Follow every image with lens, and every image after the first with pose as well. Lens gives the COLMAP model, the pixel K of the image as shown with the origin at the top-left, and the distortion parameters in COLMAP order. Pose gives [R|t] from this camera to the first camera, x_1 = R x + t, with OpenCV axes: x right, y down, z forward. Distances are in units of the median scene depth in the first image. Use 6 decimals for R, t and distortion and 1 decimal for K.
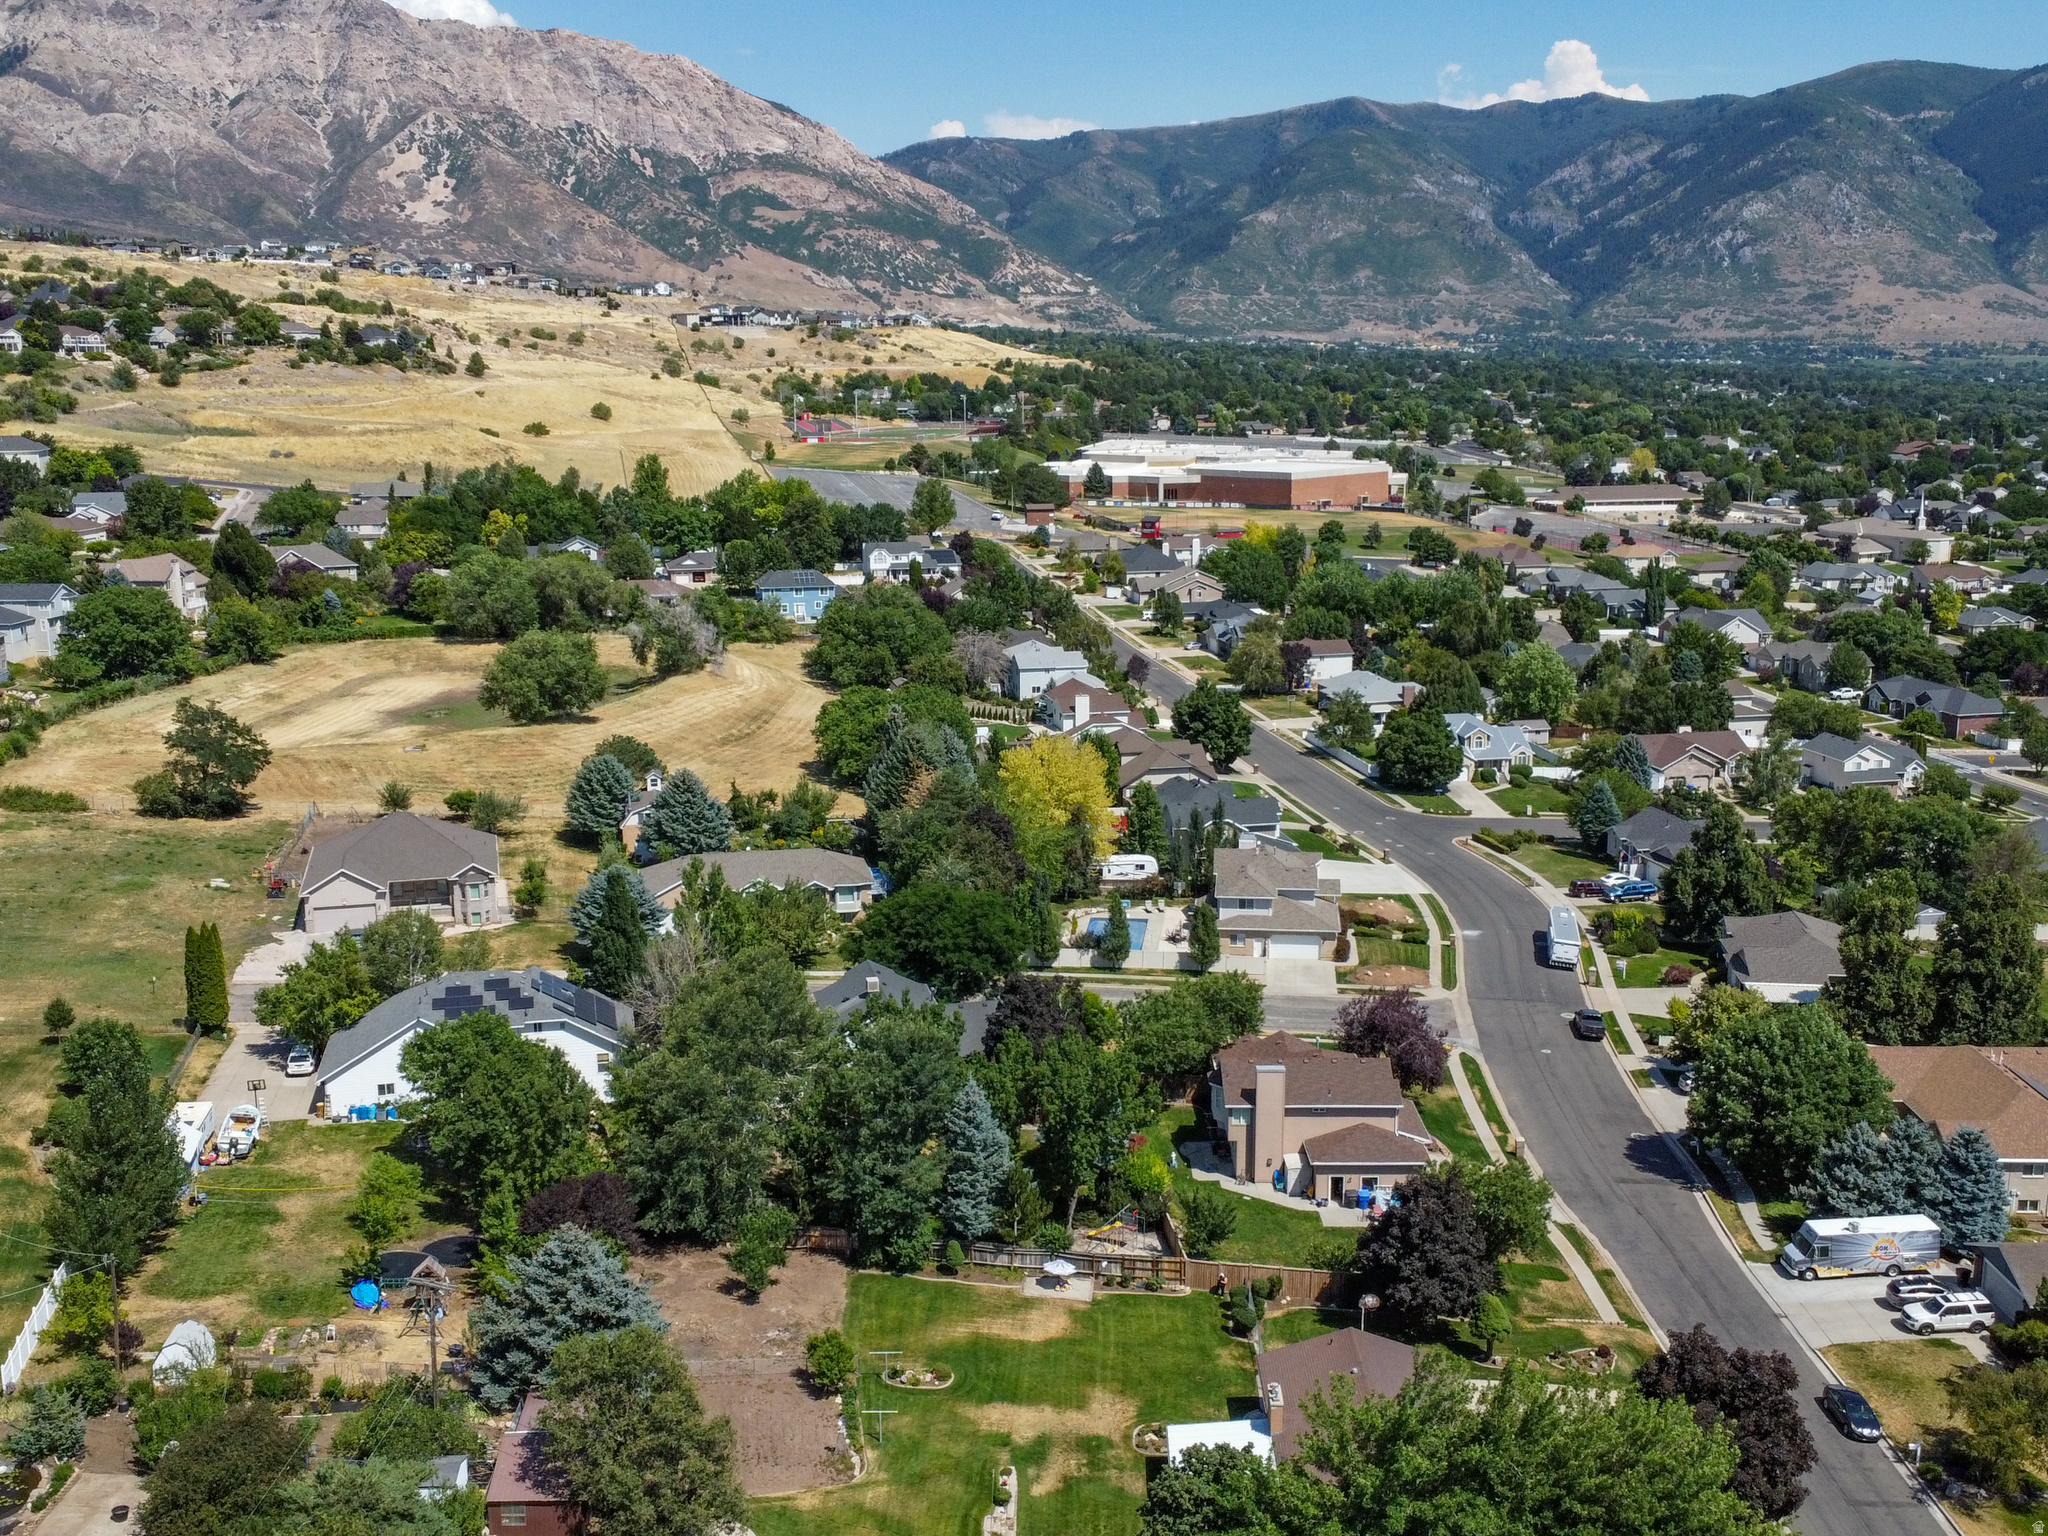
lens RADIAL K [[2054.0, 0, 1028.0], [0, 2054.0, 775.9], [0, 0, 1]] dist [0.006375, 0.000000]
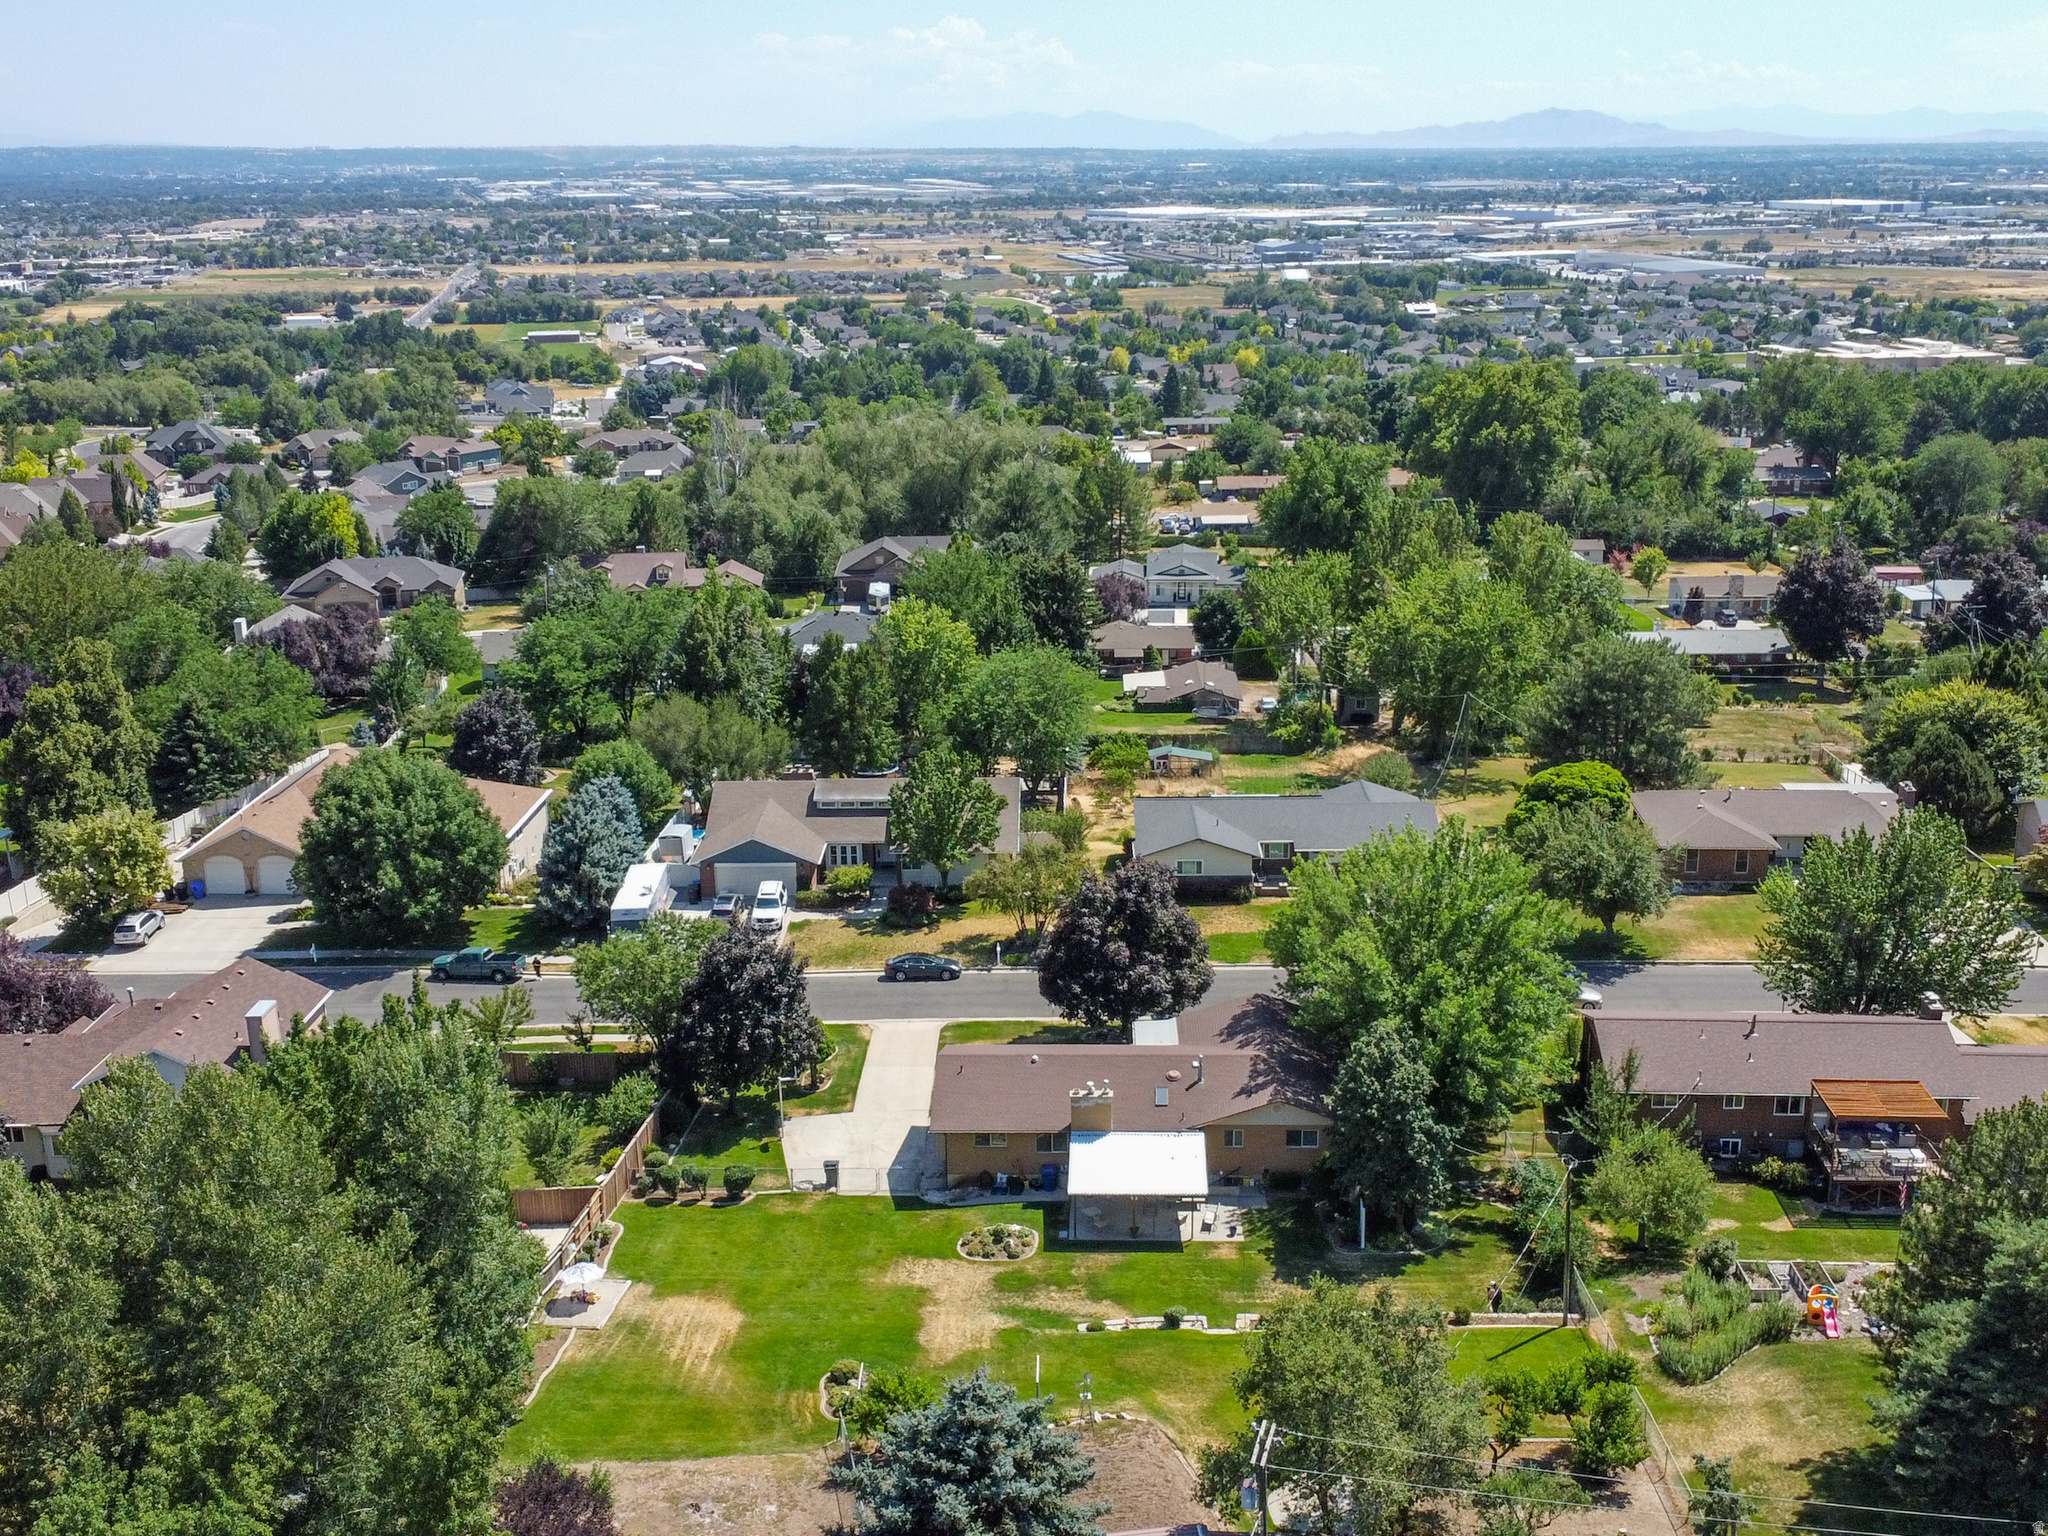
lens RADIAL K [[2160.0, 0, 1023.9], [0, 2160.0, 782.9], [0, 0, 1]] dist [0.006400, 0.000000]
pose [[0.013270, -0.277980, 0.960495, -0.557814], [0.215327, 0.938837, 0.268737, -0.071505], [-0.976452, 0.203255, 0.072315, 0.667201]]
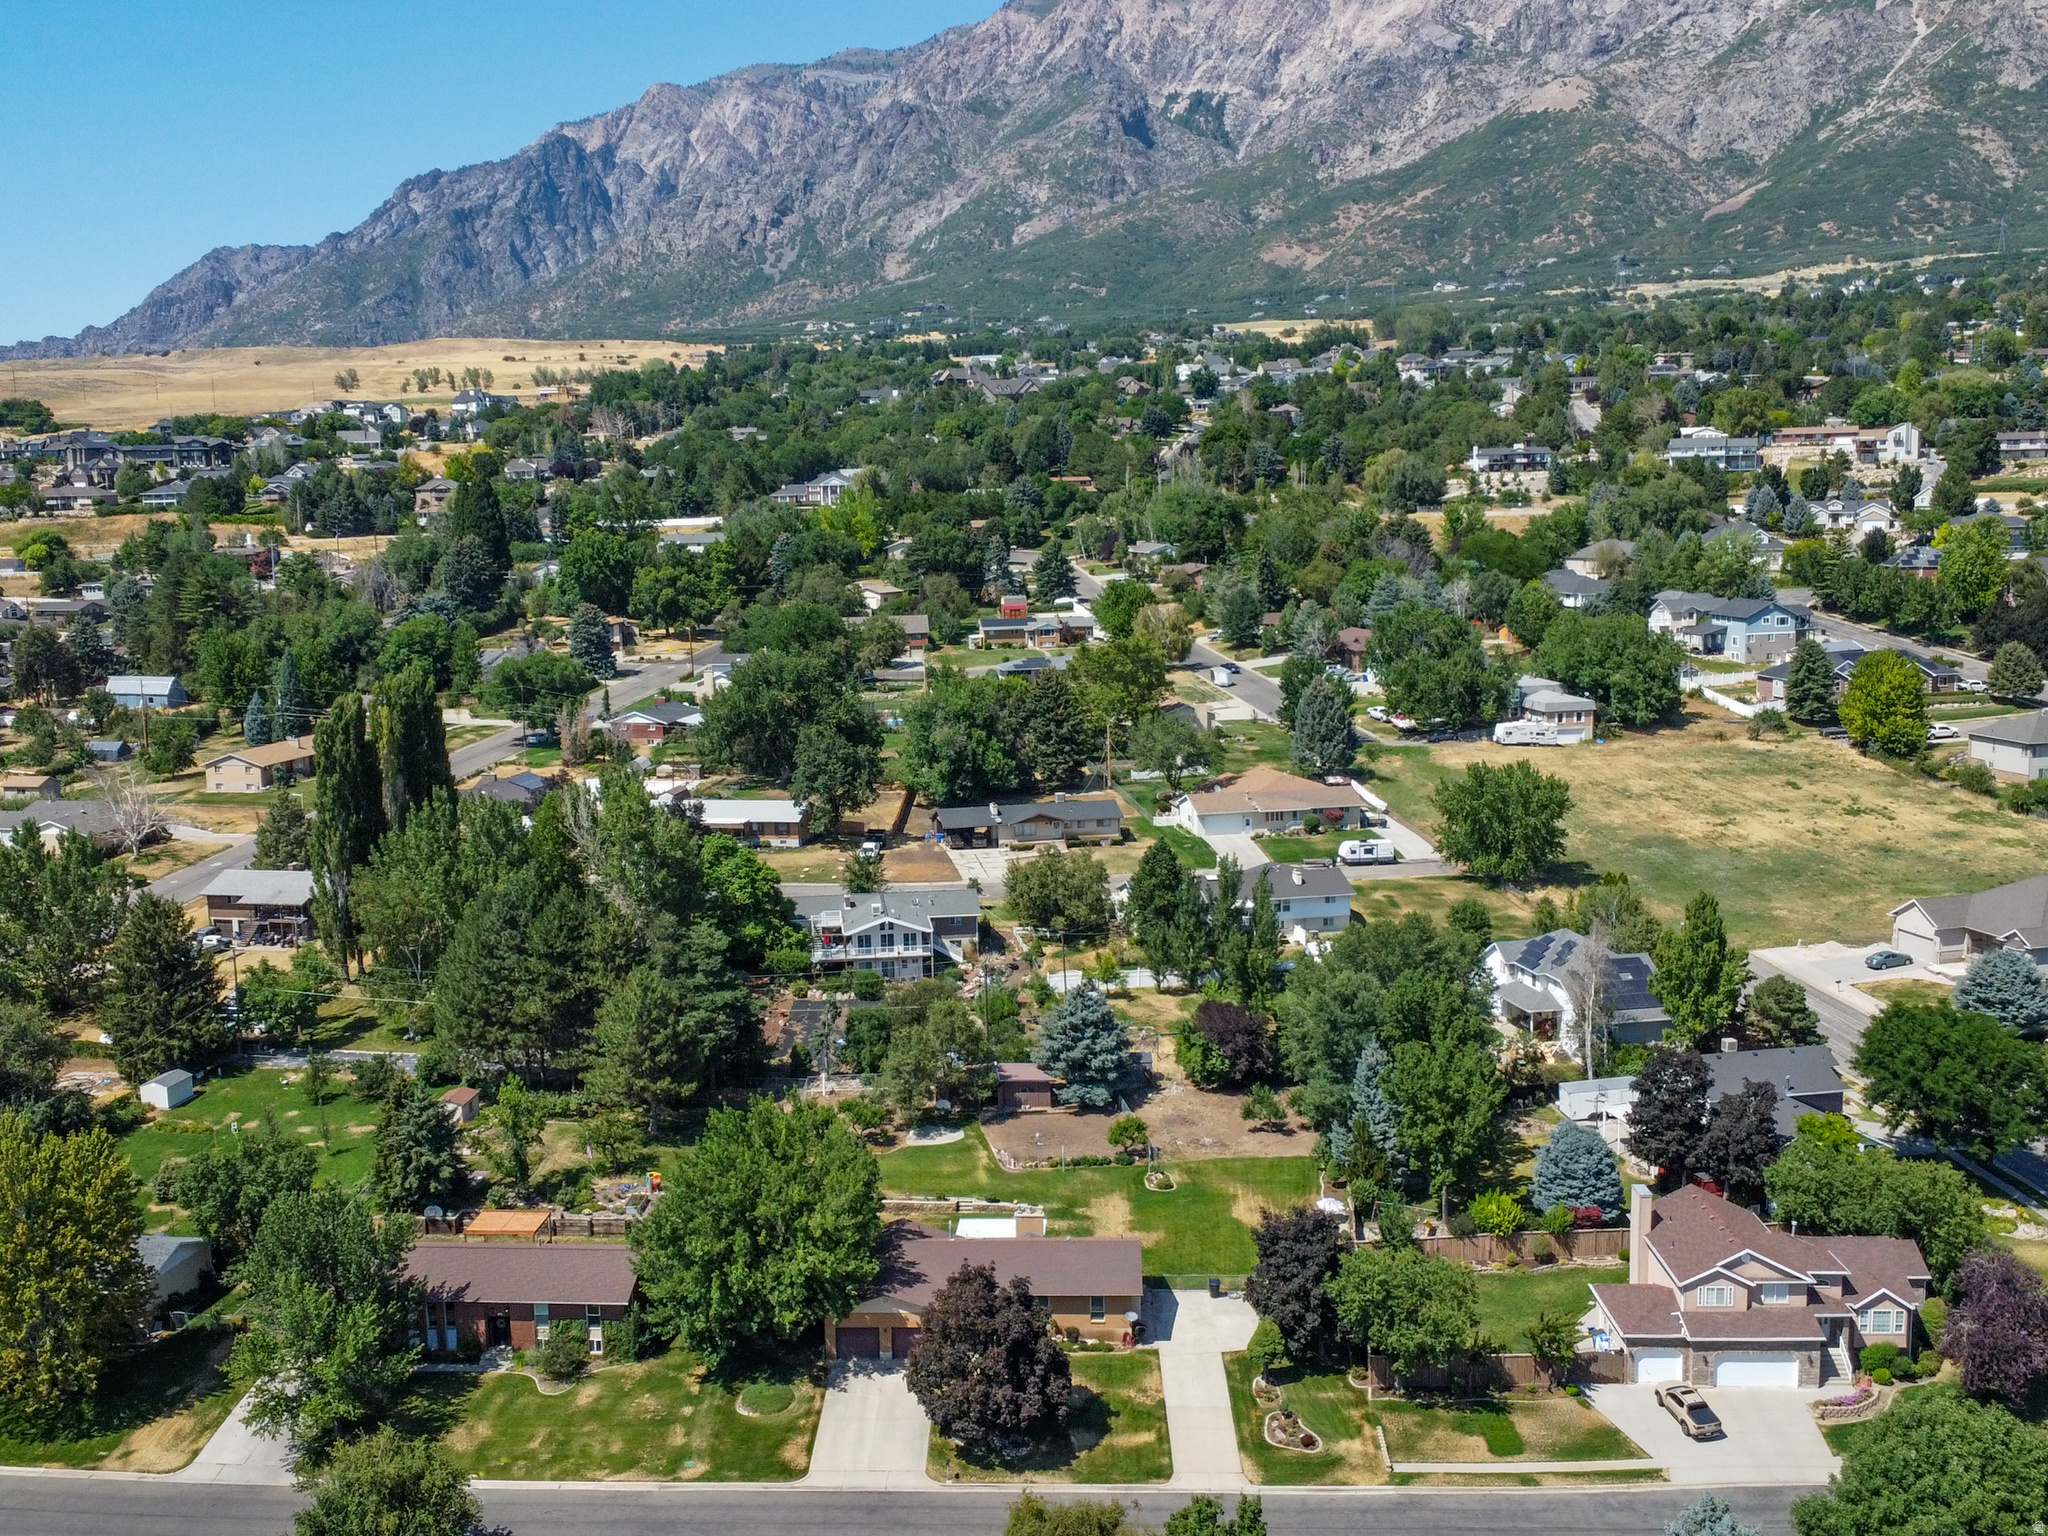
lens RADIAL K [[2054.0, 0, 961.8], [0, 2054.0, 794.6], [0, 0, 1]] dist [0.006375, 0.000000]
pose [[-0.044666, 0.156862, -0.986610, 1.023794], [-0.174937, 0.971108, 0.162317, -0.131915], [0.983566, 0.179845, -0.015934, 0.664654]]
